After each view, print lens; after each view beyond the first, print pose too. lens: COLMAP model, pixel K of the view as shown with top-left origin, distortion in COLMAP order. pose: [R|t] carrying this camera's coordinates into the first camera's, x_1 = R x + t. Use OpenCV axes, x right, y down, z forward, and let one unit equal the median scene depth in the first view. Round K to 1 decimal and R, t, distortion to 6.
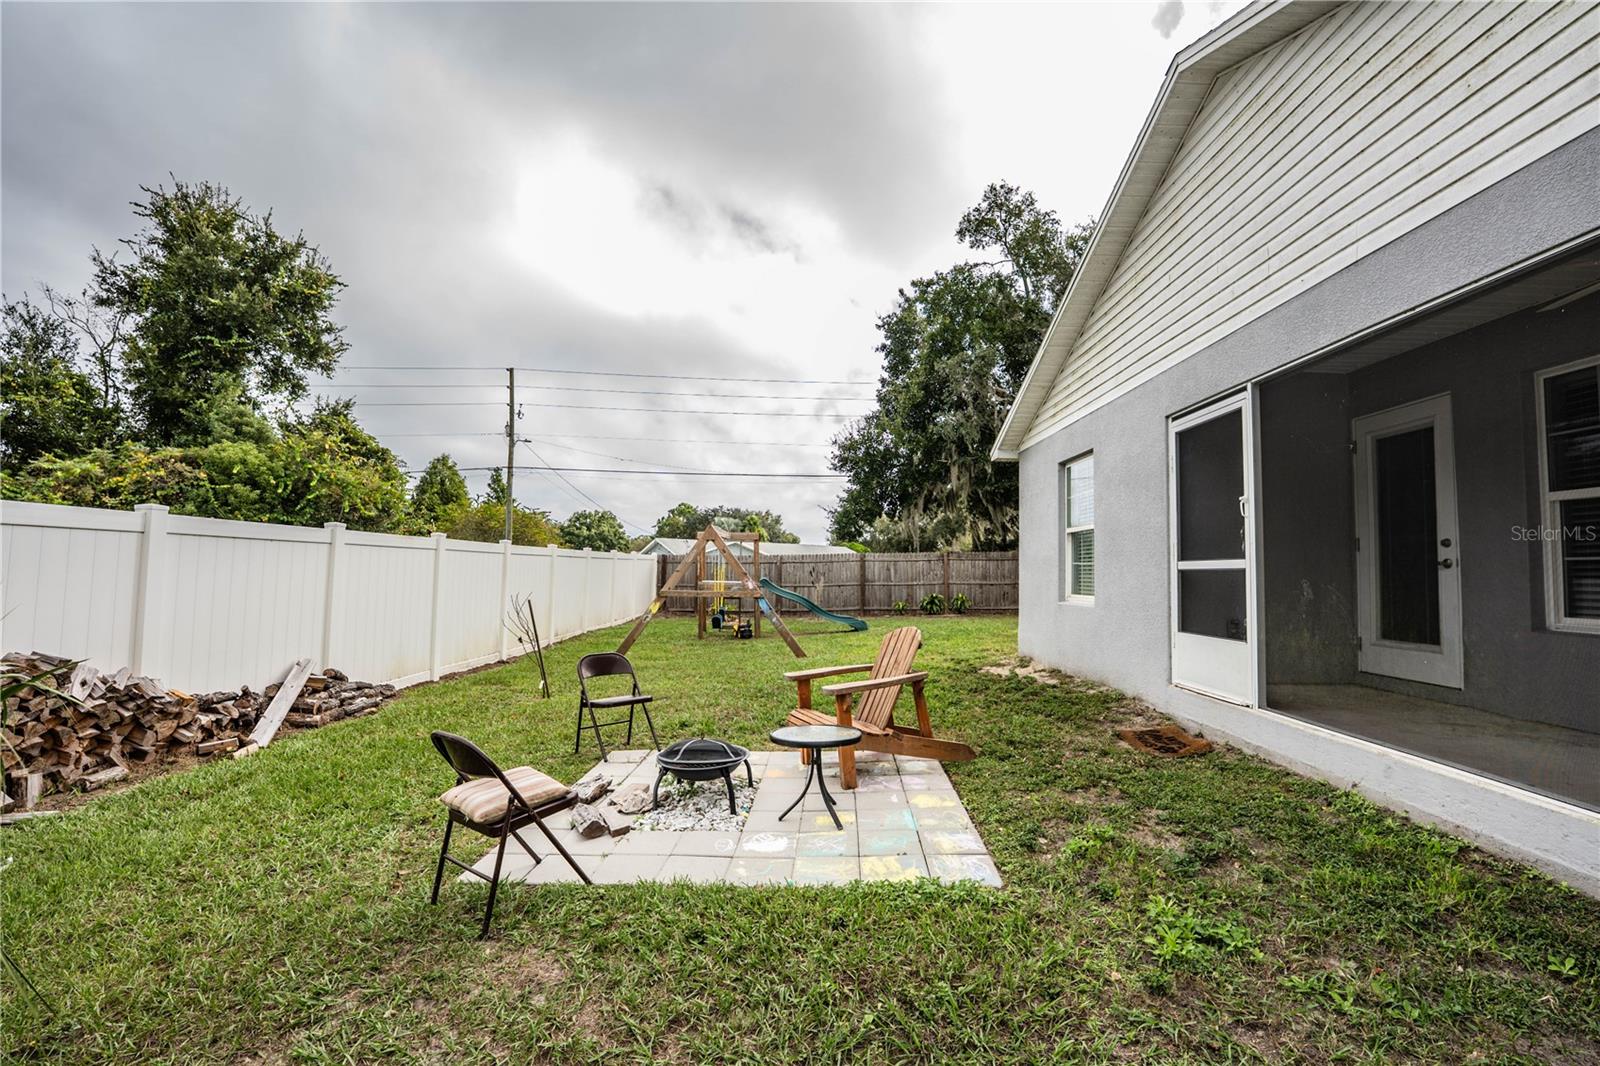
lens RADIAL K [[640.4, 0, 797.5], [0, 640.4, 538.8], [0, 0, 1]] dist [-0.015473, 0.000080]
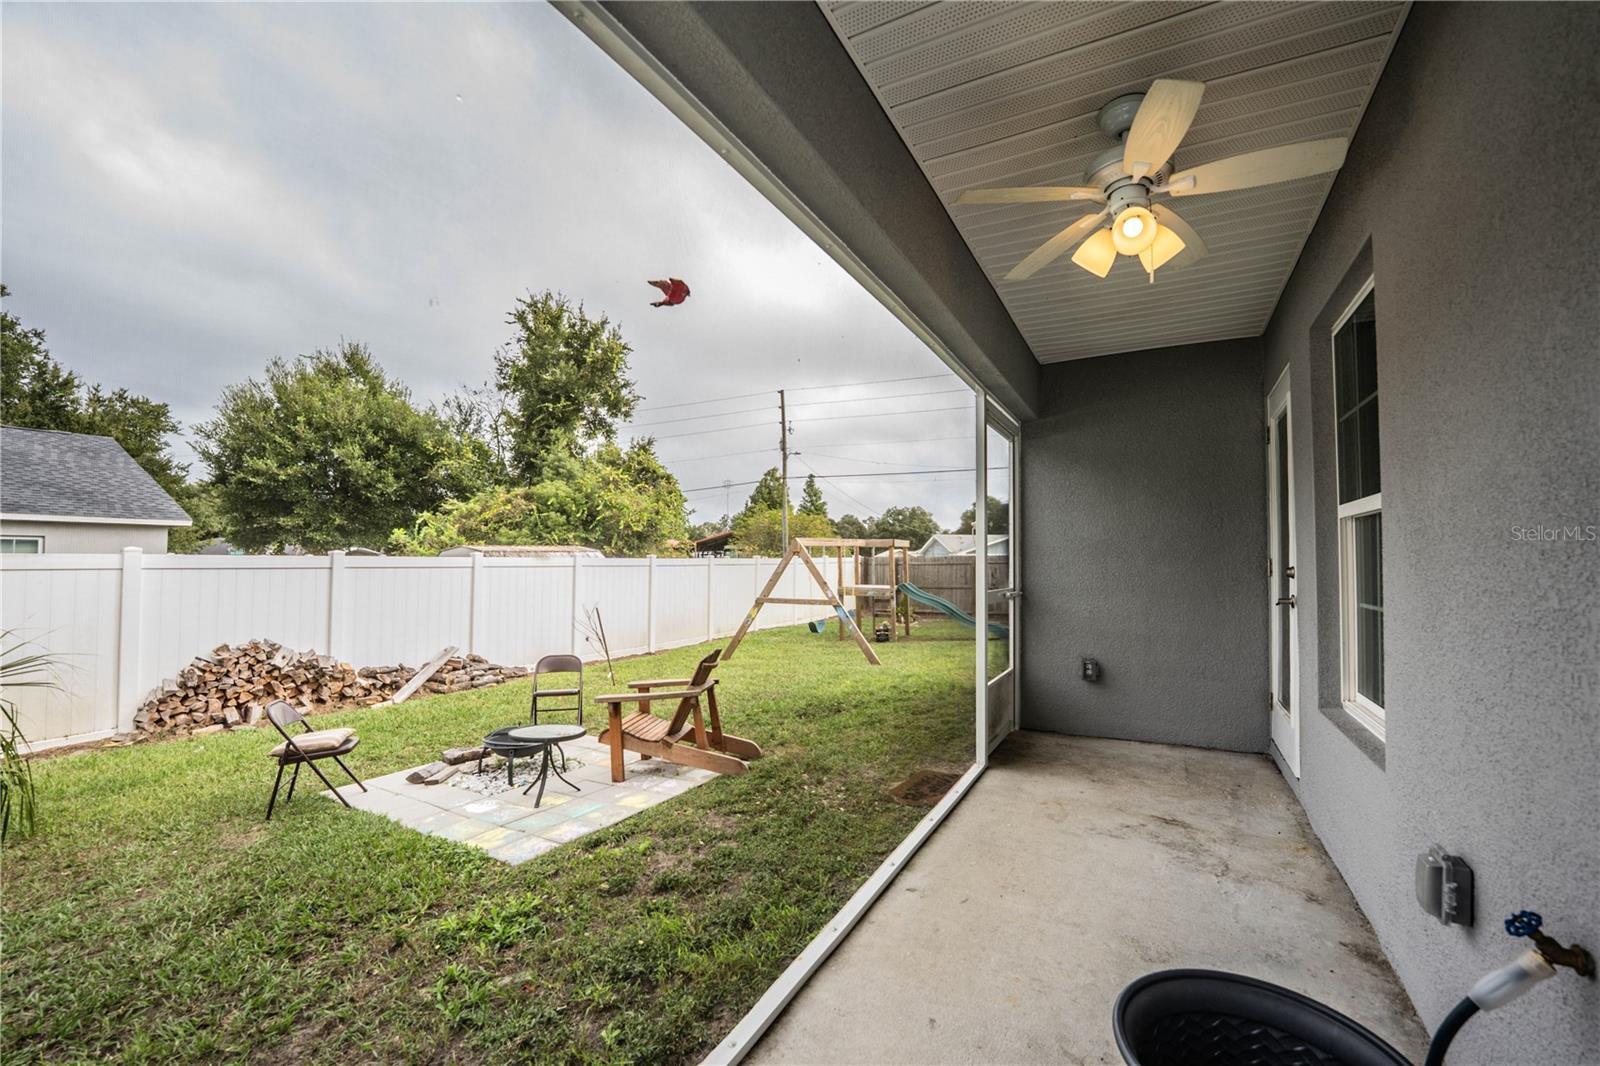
lens RADIAL K [[640.4, 0, 797.5], [0, 640.4, 538.8], [0, 0, 1]] dist [-0.015473, 0.000080]
pose [[0.883974, -0.026626, -0.466777, 0.389800], [0.030682, 0.999529, 0.001090, -0.024089], [0.466528, -0.015285, 0.884375, 0.040687]]
